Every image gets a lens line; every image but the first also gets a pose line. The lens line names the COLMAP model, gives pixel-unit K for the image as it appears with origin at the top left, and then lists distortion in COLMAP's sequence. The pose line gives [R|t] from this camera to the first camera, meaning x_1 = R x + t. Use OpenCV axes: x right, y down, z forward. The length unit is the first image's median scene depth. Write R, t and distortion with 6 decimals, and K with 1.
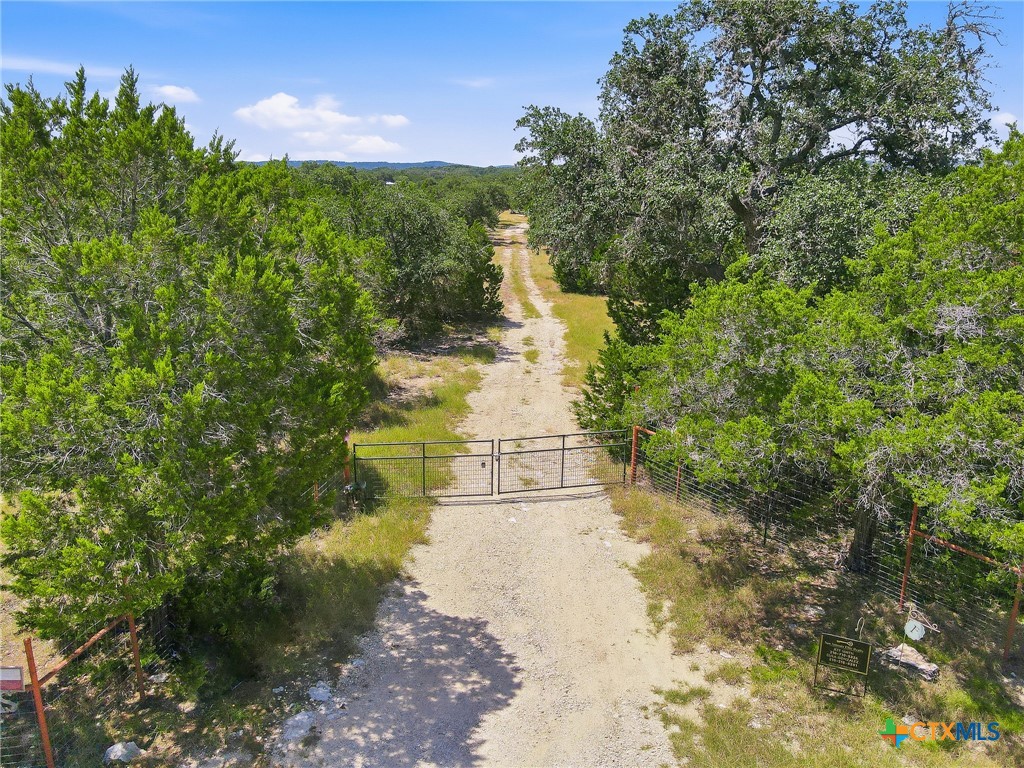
lens RADIAL K [[790.1, 0, 512.8], [0, 790.1, 385.6], [0, 0, 1]] dist [0.003919, 0.028279]
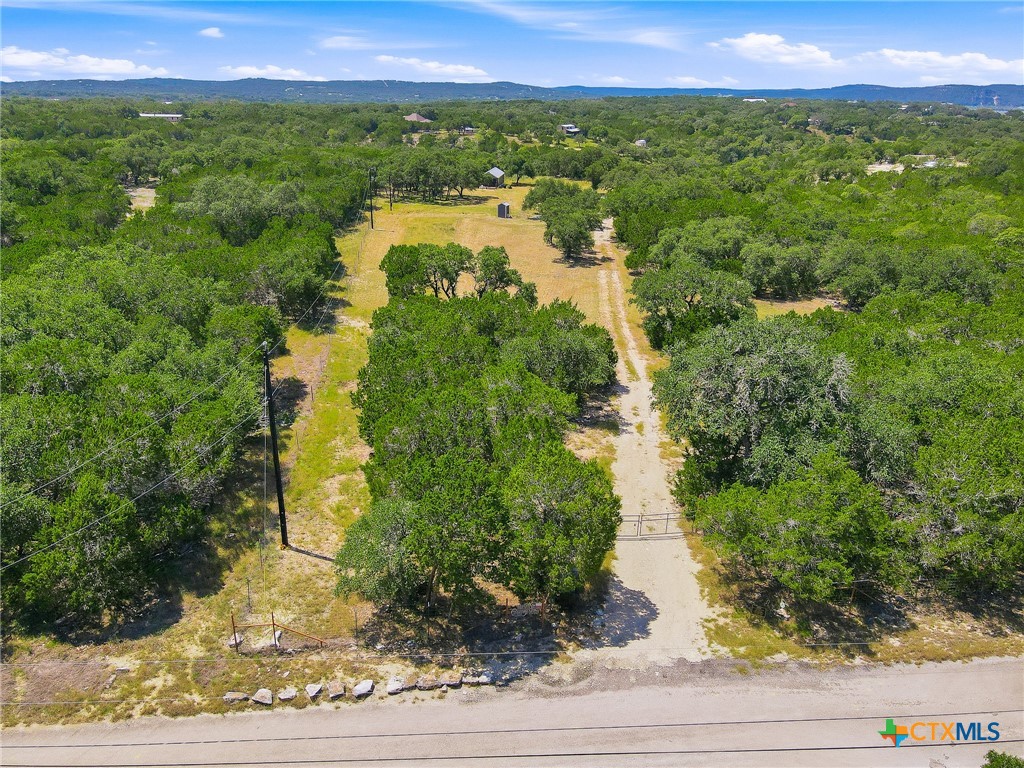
lens RADIAL K [[790.1, 0, 511.4], [0, 790.1, 383.3], [0, 0, 1]] dist [0.003919, 0.028279]
pose [[0.996415, 0.039965, -0.074566, -0.338567], [-0.032992, 0.995165, 0.092514, -0.735030], [0.077903, -0.089722, 0.992915, -1.902785]]
